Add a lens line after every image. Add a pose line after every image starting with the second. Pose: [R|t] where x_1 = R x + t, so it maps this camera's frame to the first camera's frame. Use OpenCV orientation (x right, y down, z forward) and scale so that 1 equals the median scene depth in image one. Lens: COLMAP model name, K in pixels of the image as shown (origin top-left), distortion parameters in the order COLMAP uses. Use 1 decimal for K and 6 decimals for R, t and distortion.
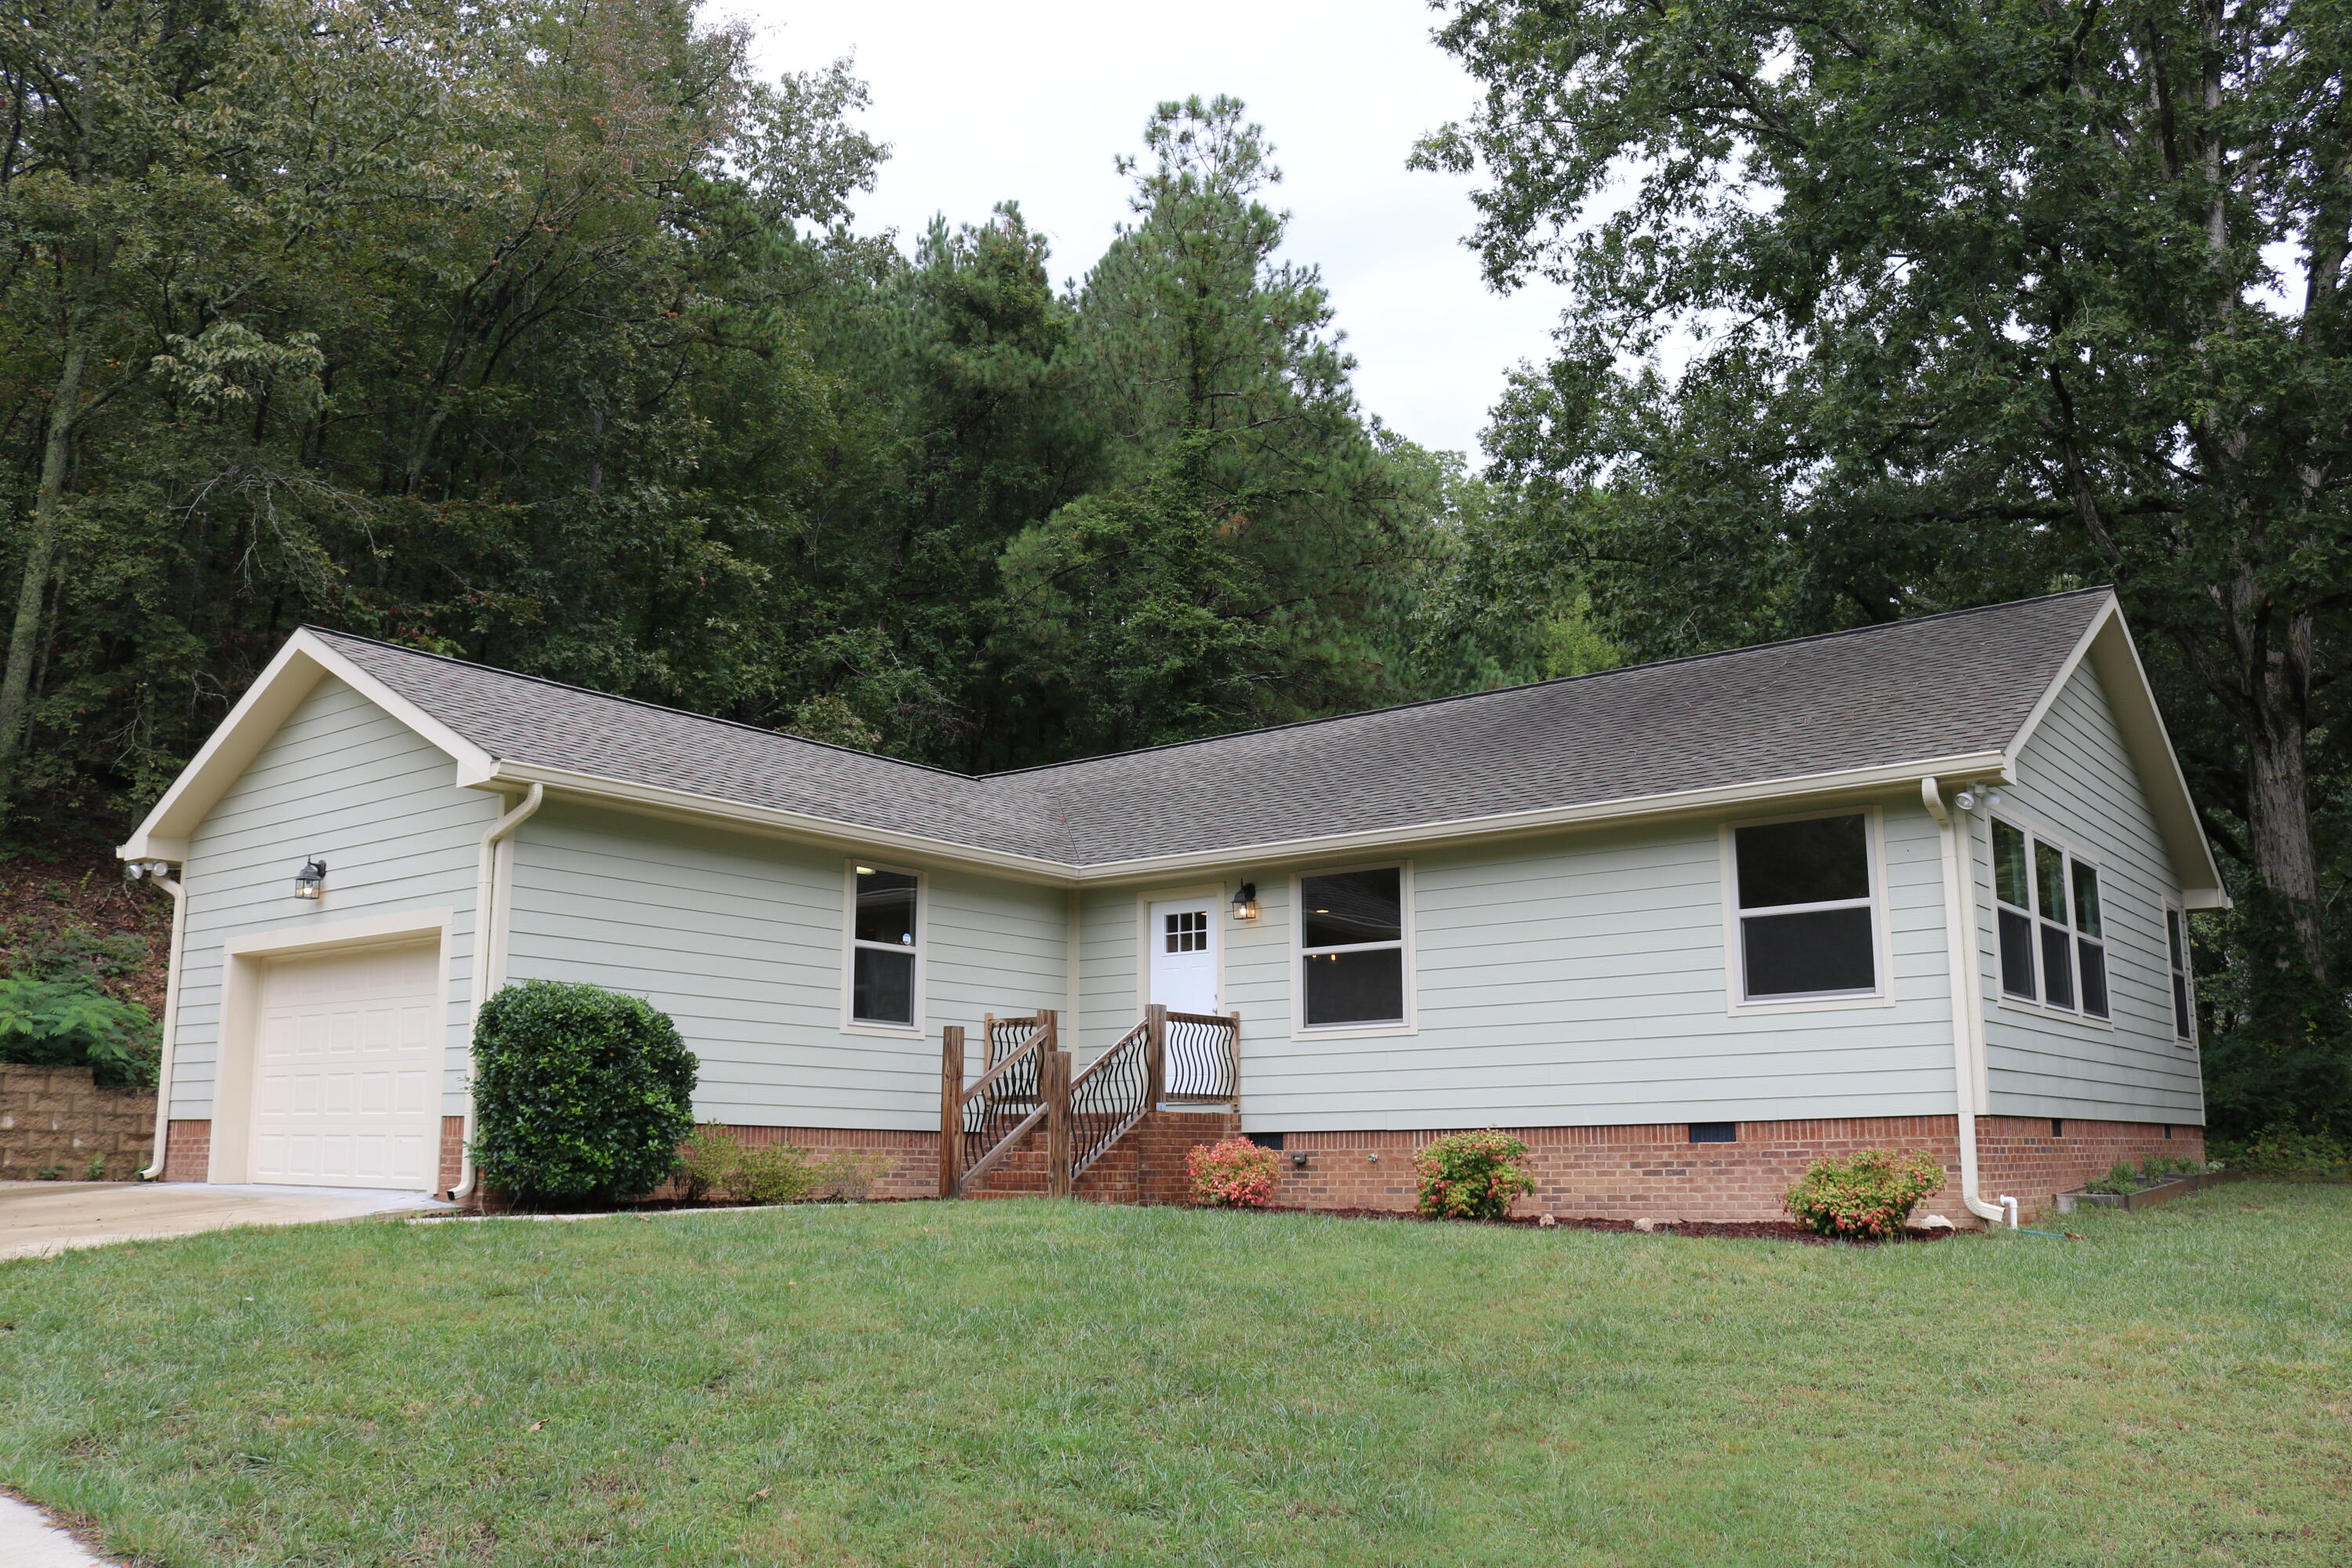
lens RADIAL K [[1953.4, 0, 1176.0], [0, 1953.4, 784.0], [0, 0, 1]] dist [-0.123078, 0.008969]
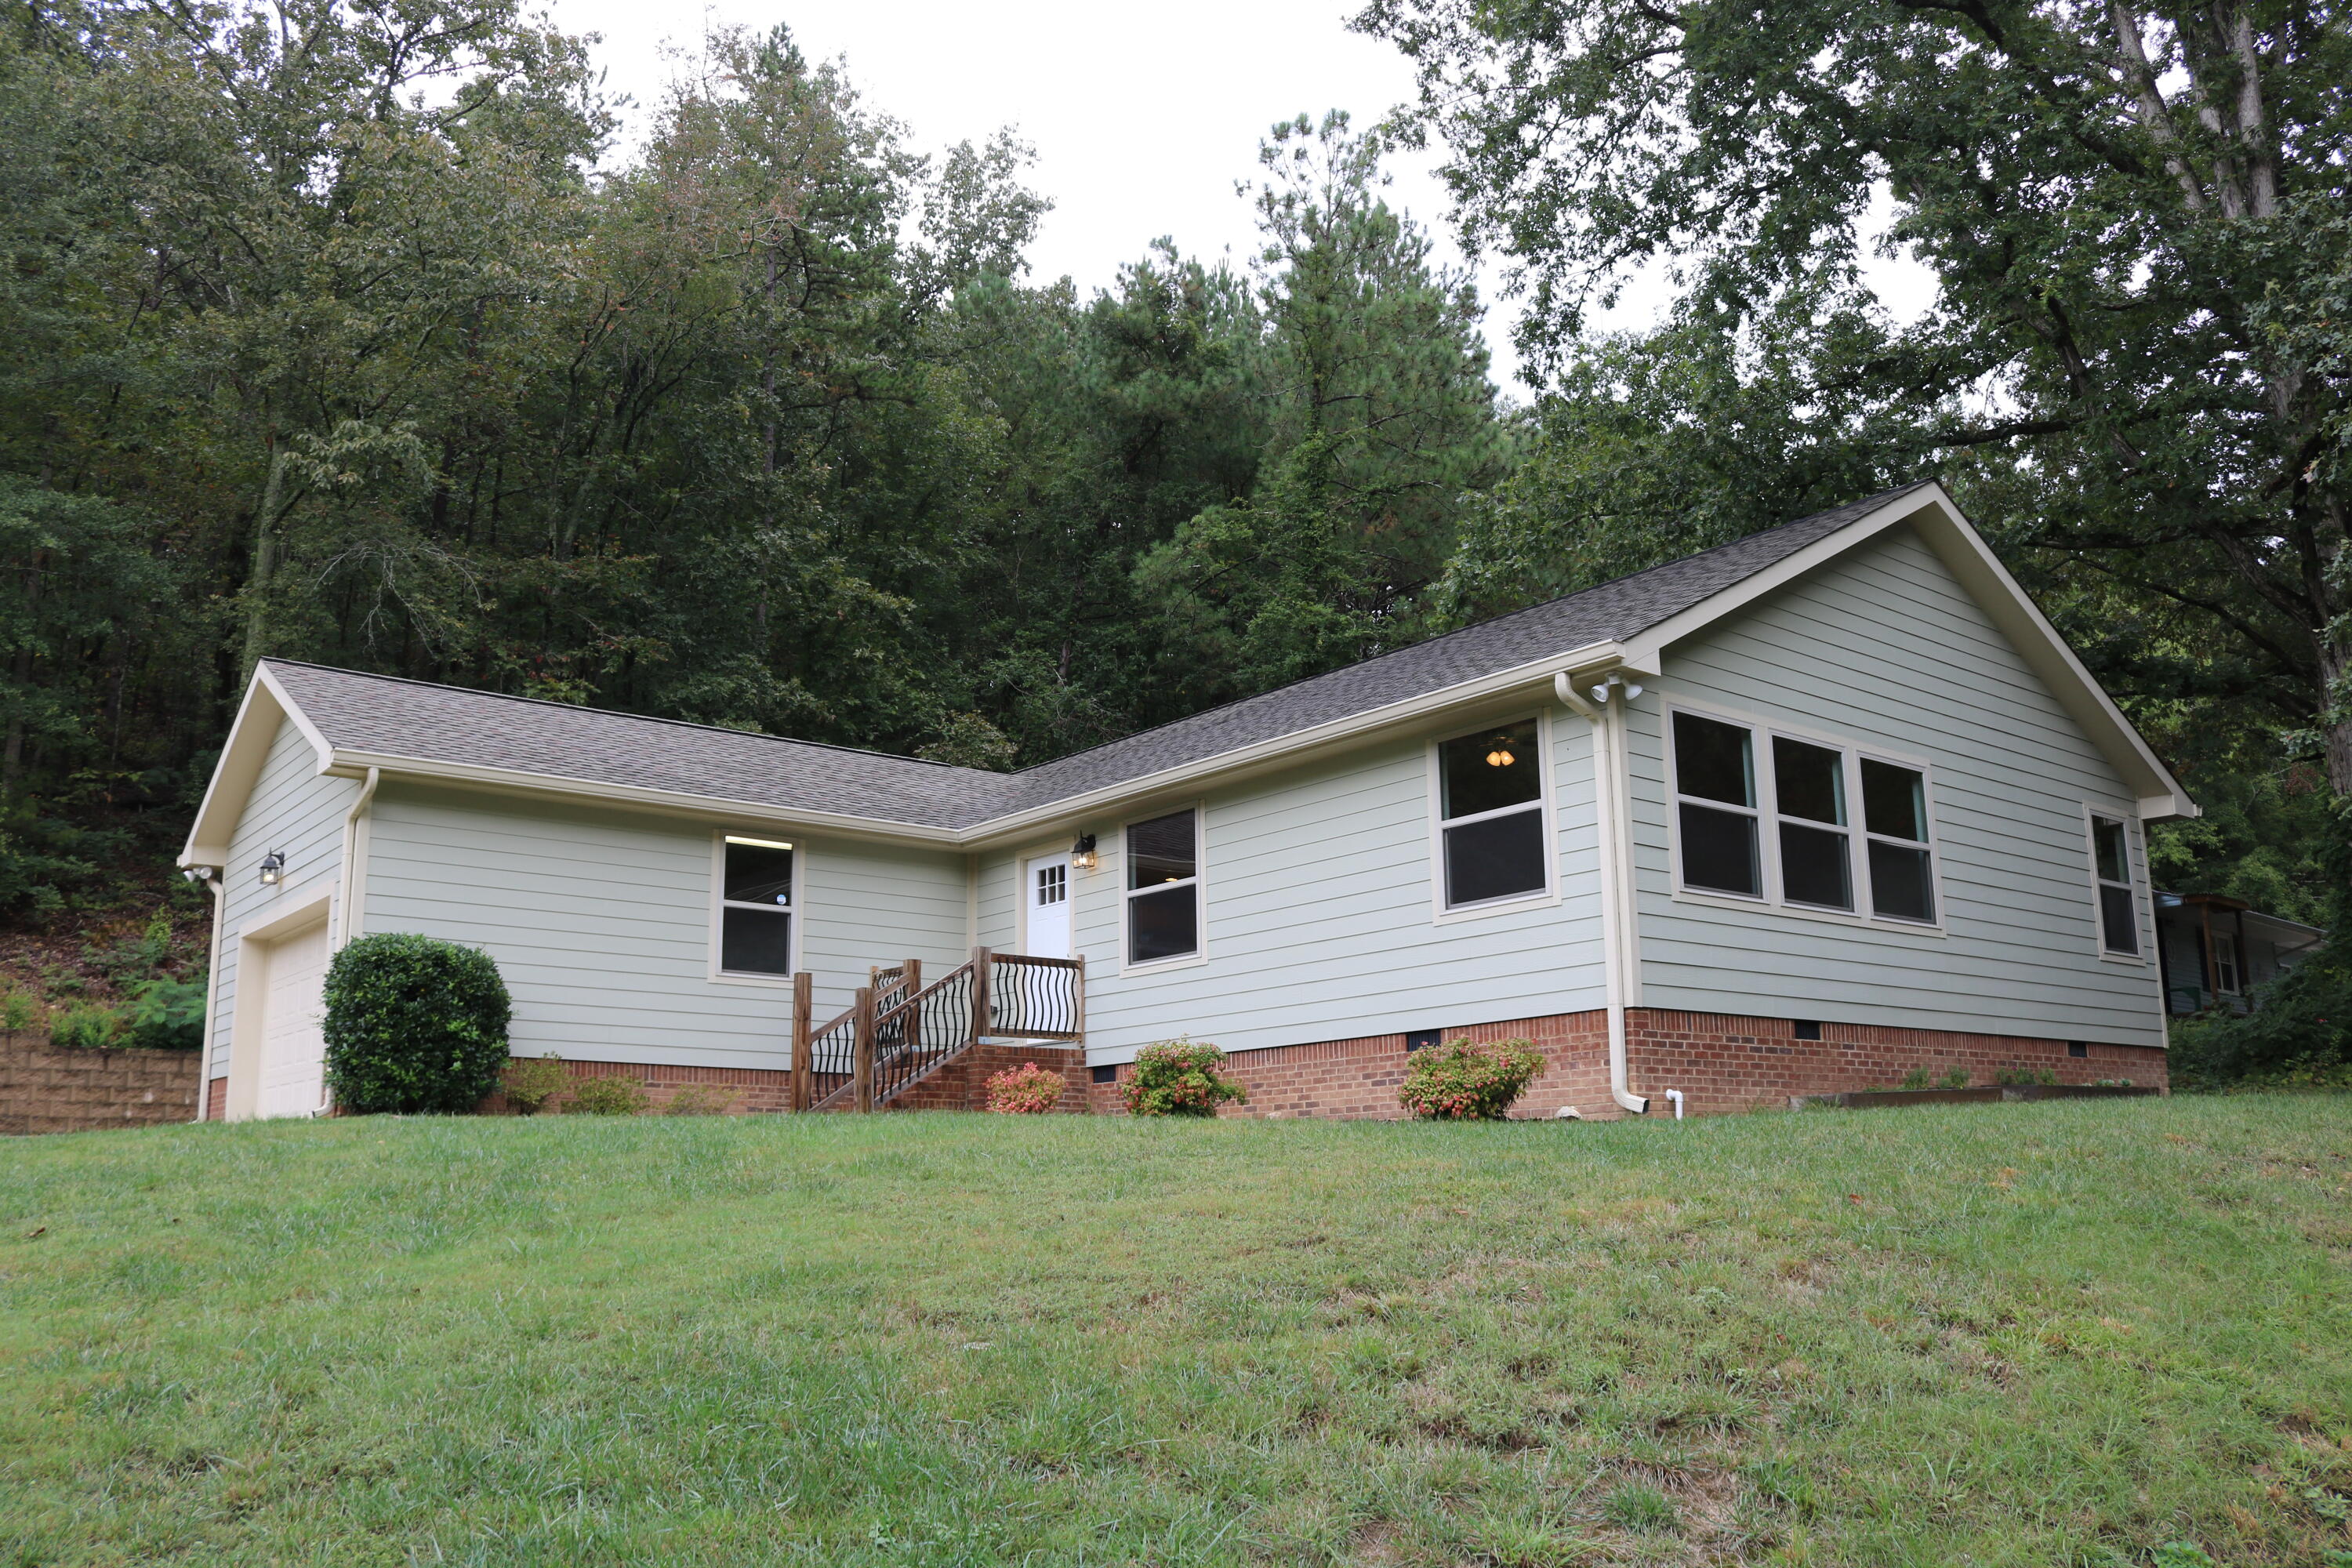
lens RADIAL K [[1940.1, 0, 1176.0], [0, 1940.1, 784.0], [0, 0, 1]] dist [-0.120918, 0.001123]
pose [[0.971299, -0.061769, -0.229703, 0.332487], [0.057112, 0.998006, -0.026871, 0.055057], [0.230905, 0.012981, 0.972890, -0.023385]]
